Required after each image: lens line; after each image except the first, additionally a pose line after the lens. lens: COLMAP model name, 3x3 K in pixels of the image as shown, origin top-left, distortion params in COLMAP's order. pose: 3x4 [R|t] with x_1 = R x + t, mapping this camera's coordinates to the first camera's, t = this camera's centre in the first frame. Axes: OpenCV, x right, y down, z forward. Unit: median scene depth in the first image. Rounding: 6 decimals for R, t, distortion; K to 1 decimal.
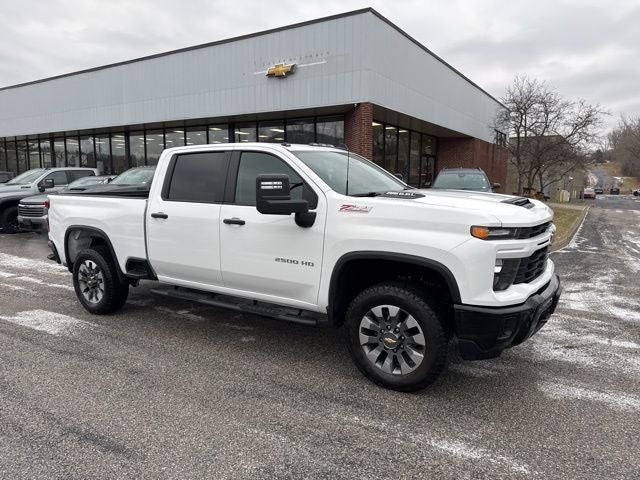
lens RADIAL K [[446.6, 0, 324.7], [0, 446.6, 243.7], [0, 0, 1]] dist [0.048933, -0.057685]
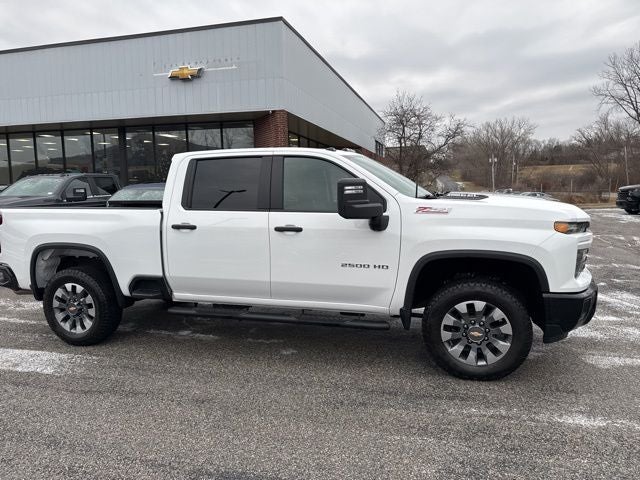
lens RADIAL K [[446.6, 0, 324.7], [0, 446.6, 243.7], [0, 0, 1]] dist [0.048933, -0.057685]
pose [[0.959117, -0.050157, 0.278530, -0.375562], [0.055001, 0.998440, -0.009599, -0.004461], [-0.277614, 0.024526, 0.960380, 0.058031]]
